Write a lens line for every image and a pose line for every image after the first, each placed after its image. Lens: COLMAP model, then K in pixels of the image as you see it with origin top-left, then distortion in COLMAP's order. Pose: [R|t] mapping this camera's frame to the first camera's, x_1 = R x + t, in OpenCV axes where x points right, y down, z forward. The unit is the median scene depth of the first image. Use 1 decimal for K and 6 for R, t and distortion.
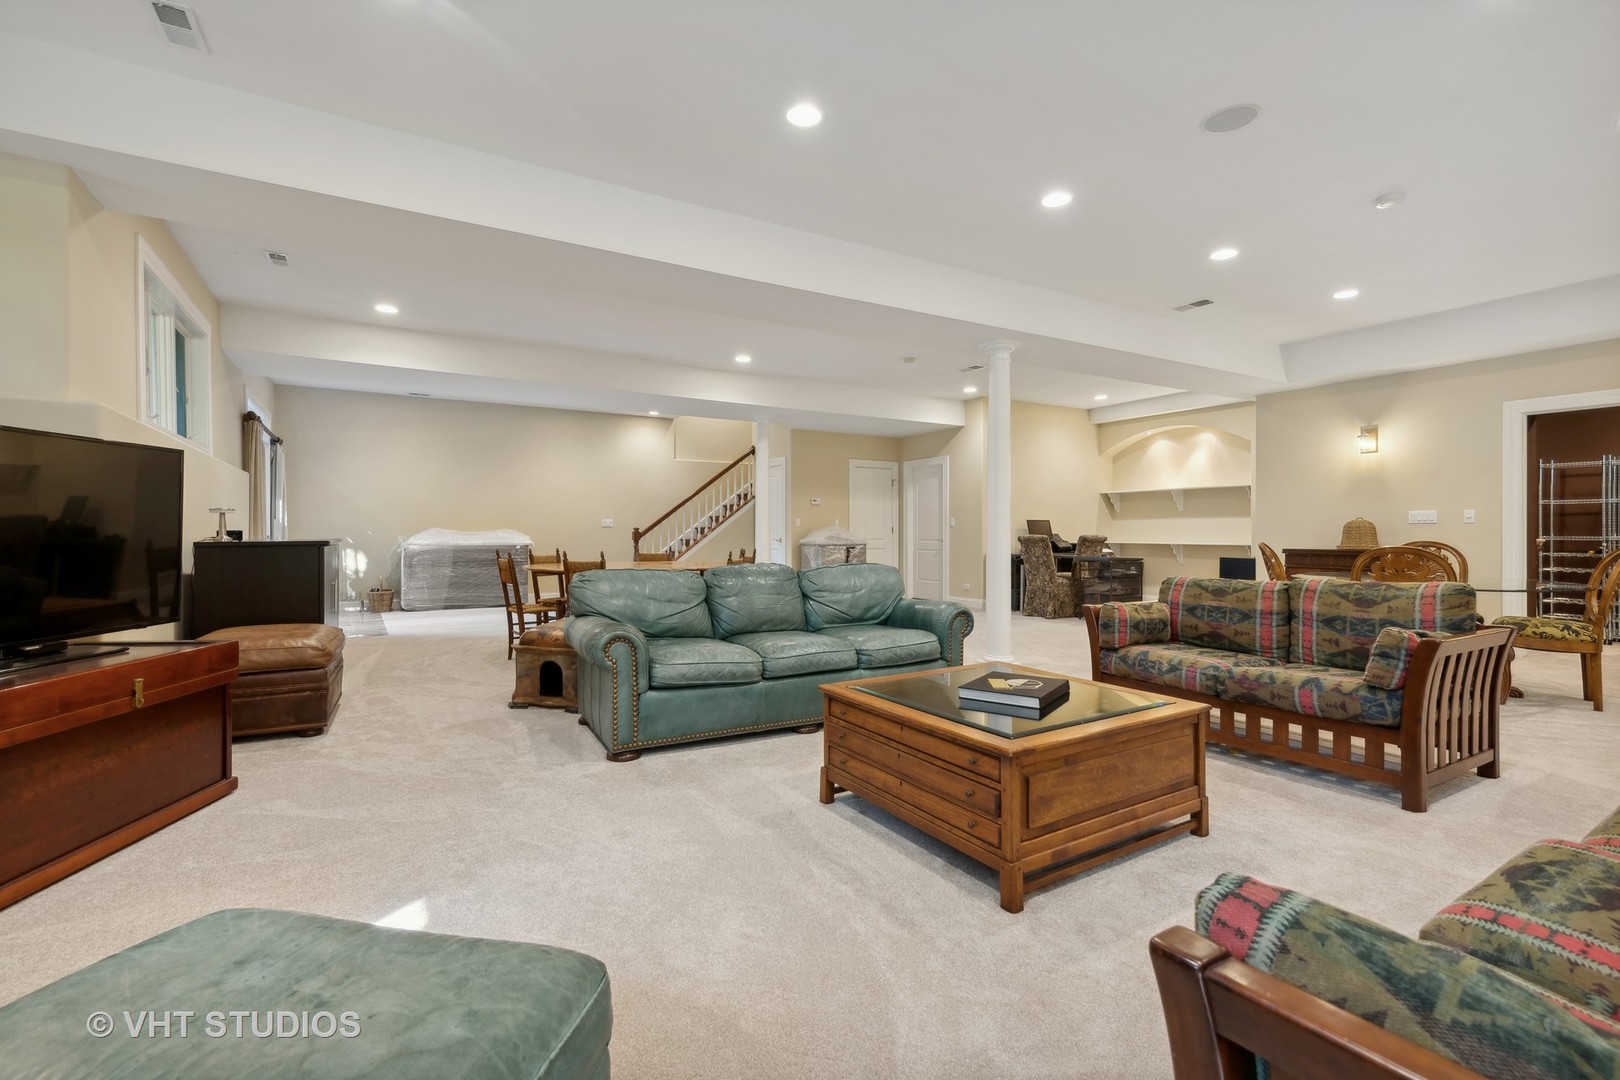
lens RADIAL K [[721.3, 0, 810.0], [0, 721.3, 540.0], [0, 0, 1]] dist [0.005231, 0.000414]
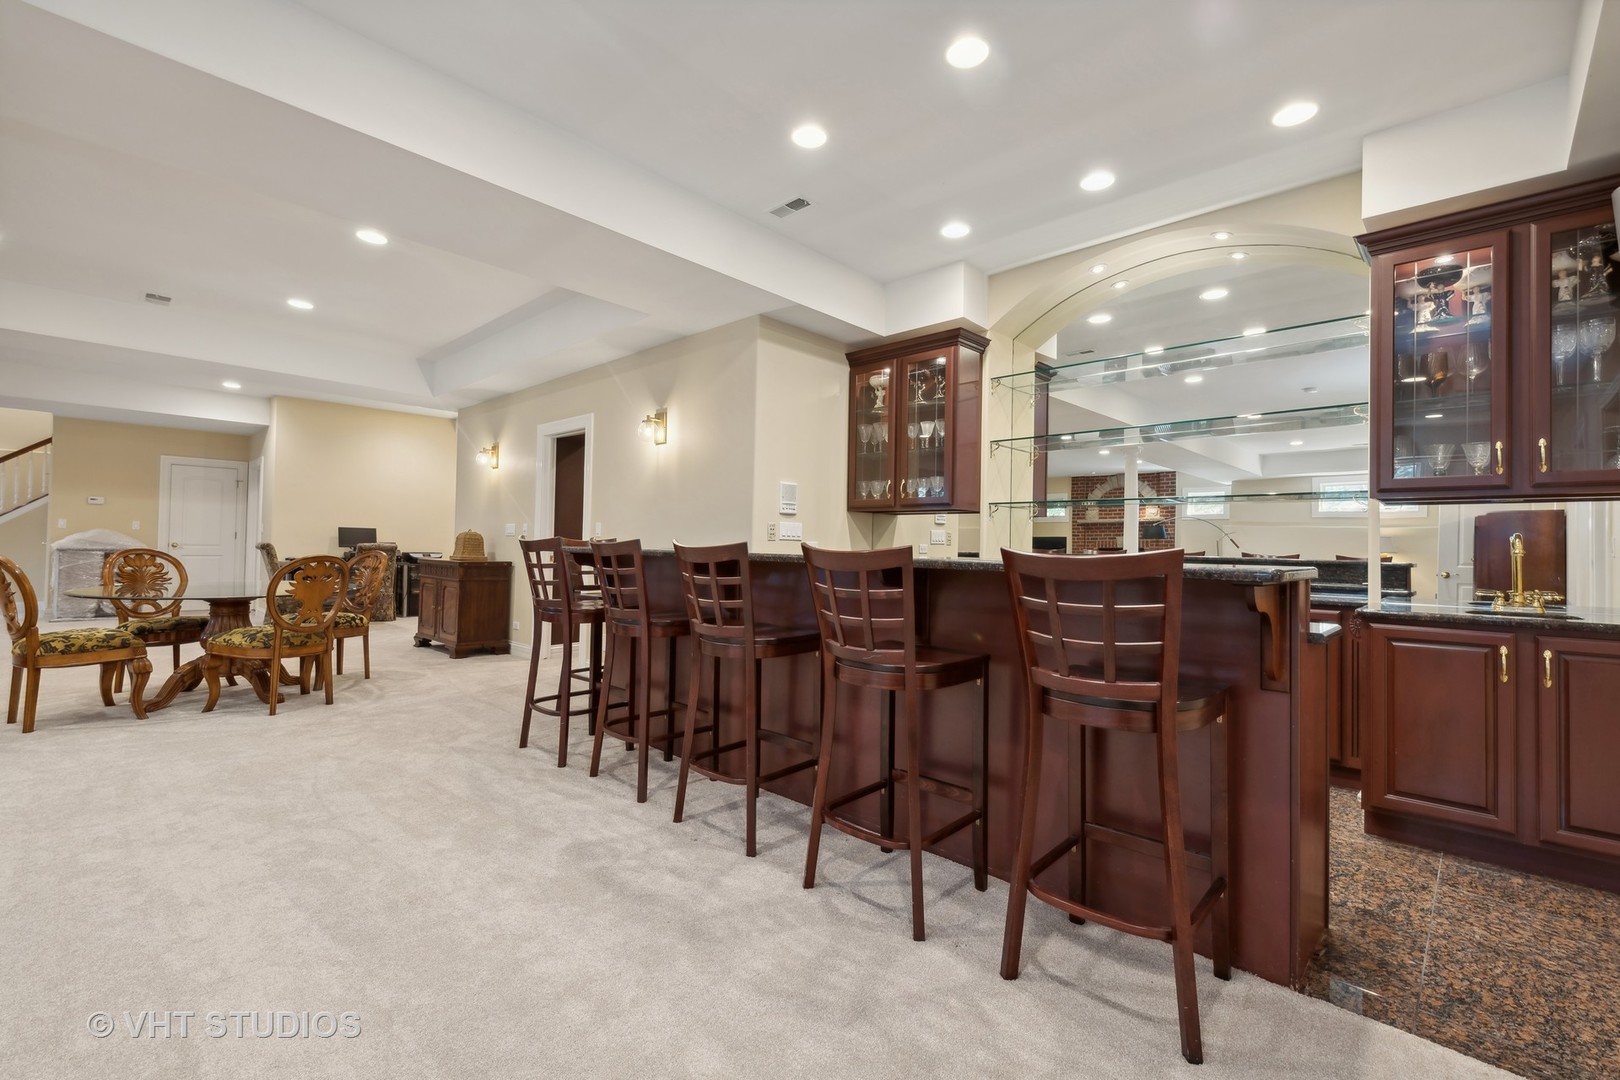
lens RADIAL K [[721.3, 0, 810.0], [0, 721.3, 540.0], [0, 0, 1]] dist [0.005231, 0.000414]
pose [[0.958129, 0.023349, 0.285382, 1.396218], [-0.018044, 0.999612, -0.021207, -0.005659], [-0.285766, 0.015170, 0.958179, -0.219344]]
